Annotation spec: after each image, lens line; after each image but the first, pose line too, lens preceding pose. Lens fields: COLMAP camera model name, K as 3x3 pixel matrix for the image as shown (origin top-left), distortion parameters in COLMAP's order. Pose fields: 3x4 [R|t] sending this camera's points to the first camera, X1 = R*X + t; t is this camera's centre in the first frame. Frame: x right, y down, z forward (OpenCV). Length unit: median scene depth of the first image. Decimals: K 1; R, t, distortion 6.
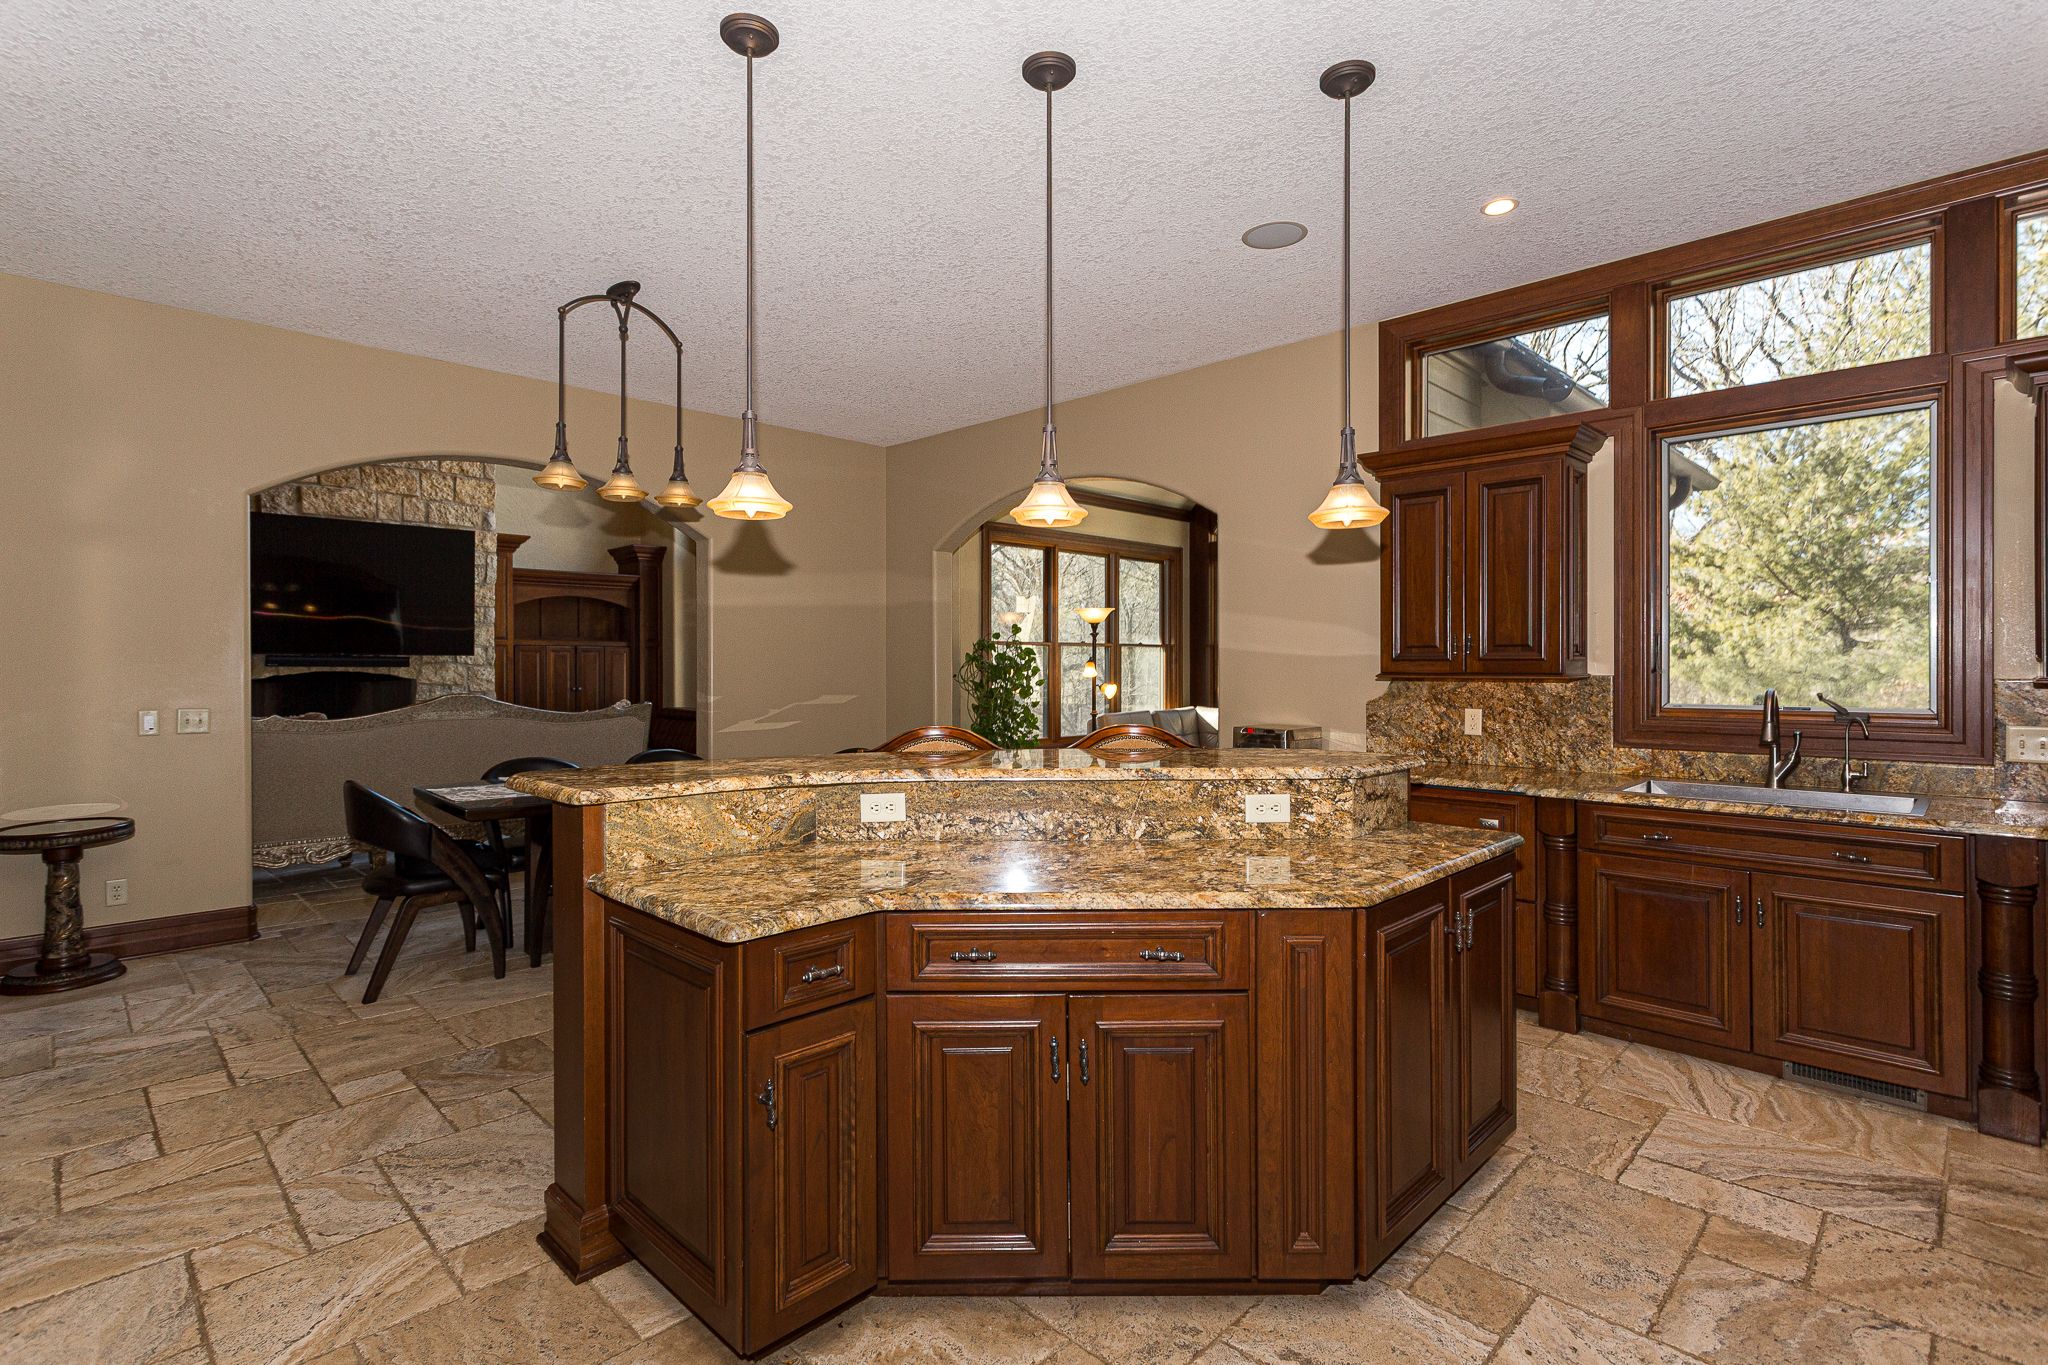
lens RADIAL K [[973.8, 0, 1057.8], [0, 973.8, 666.8], [0, 0, 1]] dist [0.001353, 0.000671]
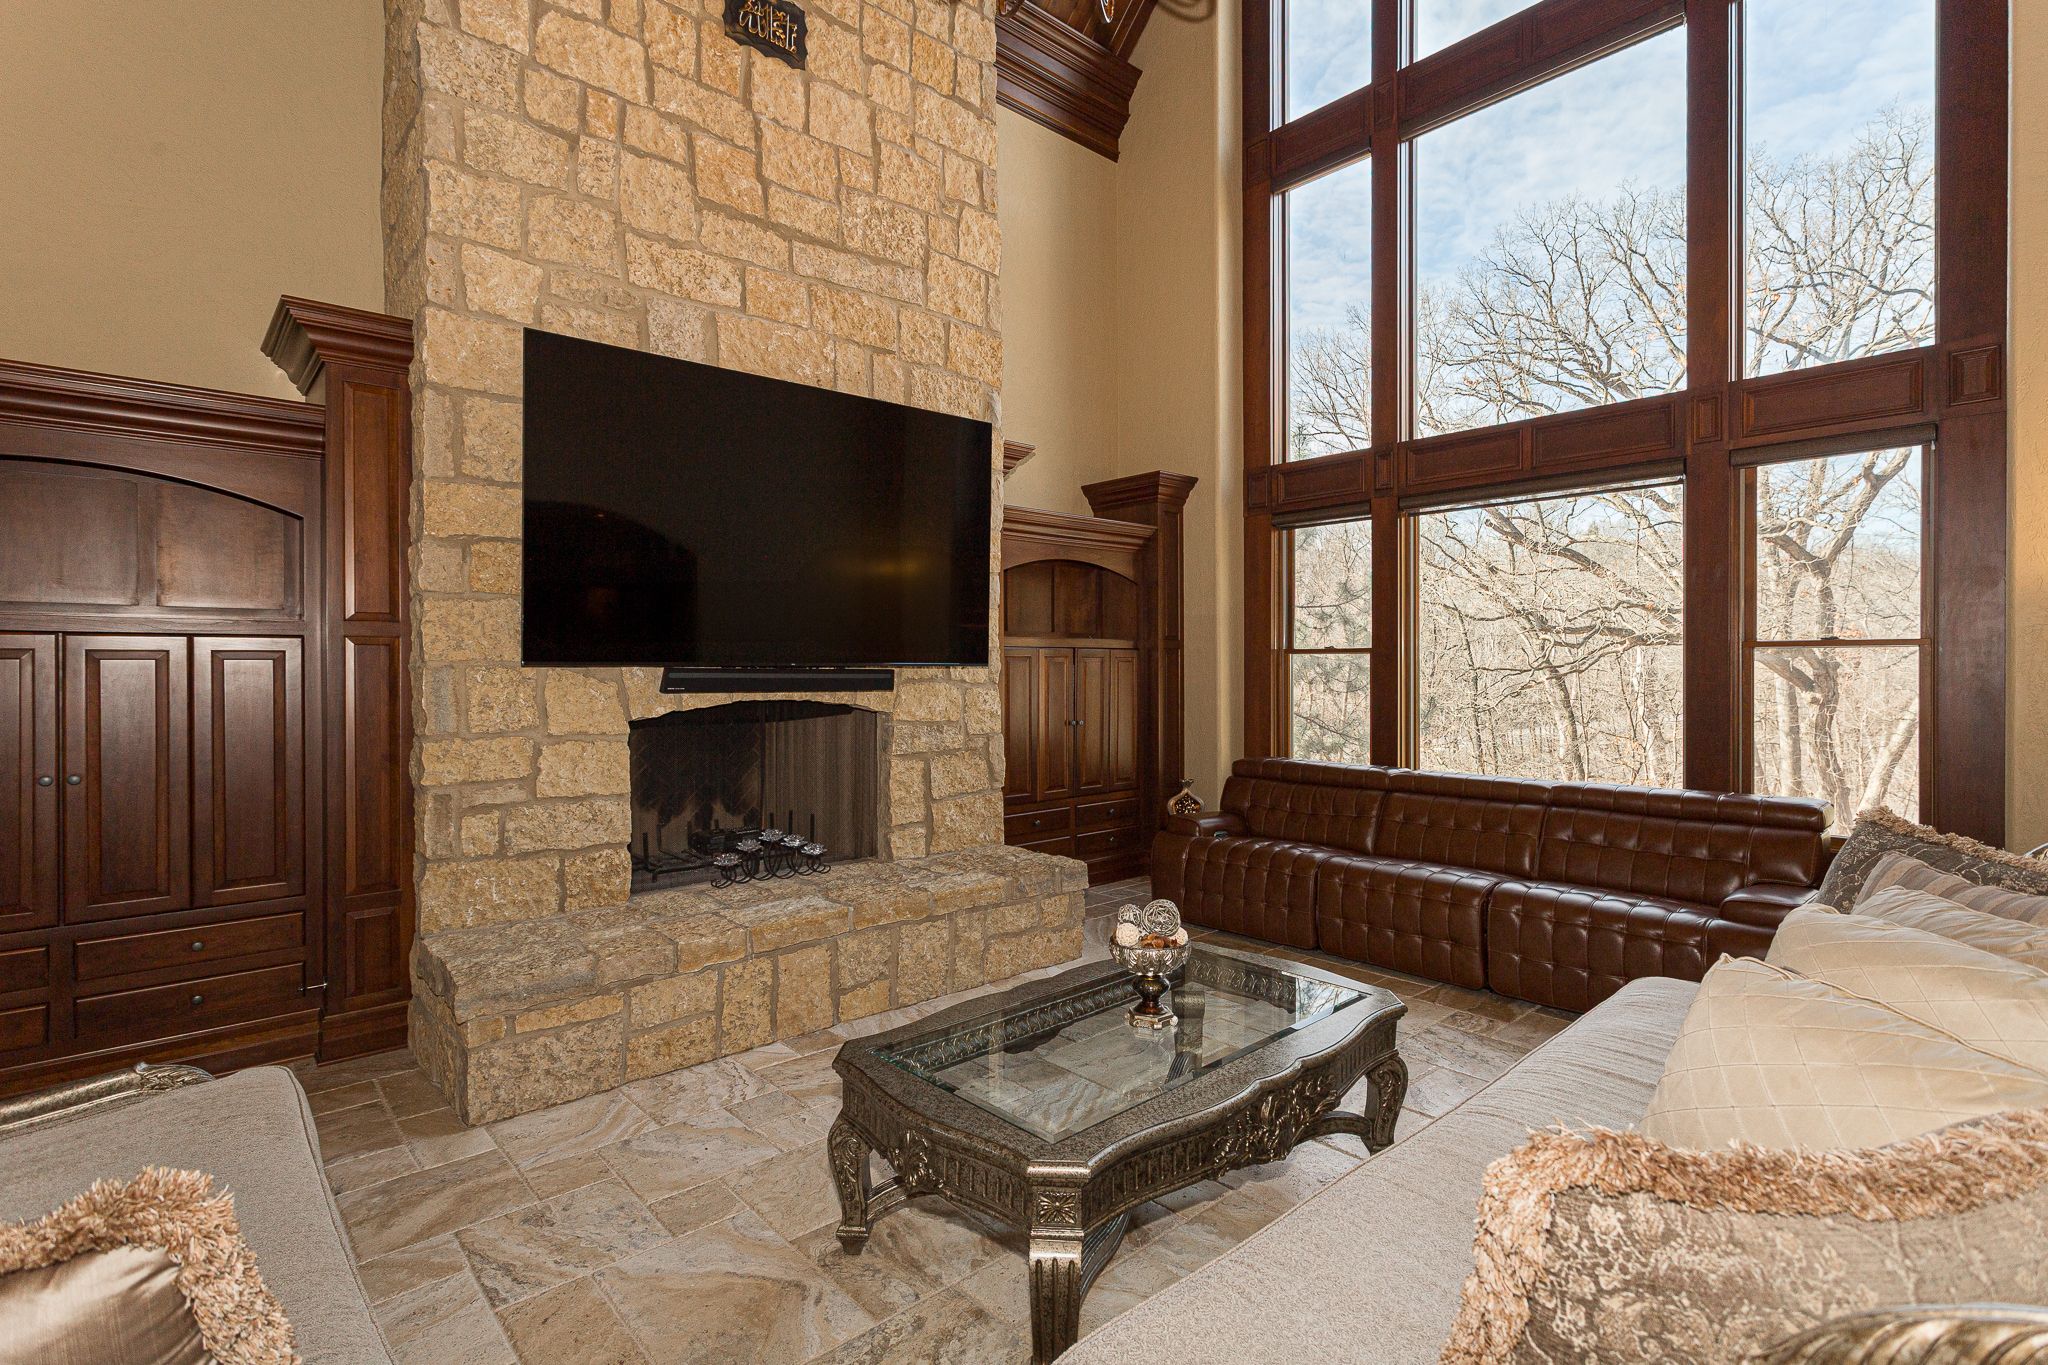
lens RADIAL K [[973.8, 0, 1040.6], [0, 973.8, 665.9], [0, 0, 1]] dist [0.001353, 0.000671]
pose [[0.996993, 0.000777, -0.077487, -1.351223], [-0.000893, 0.999999, -0.001460, -0.028548], [0.077486, 0.001525, 0.996992, 1.248916]]
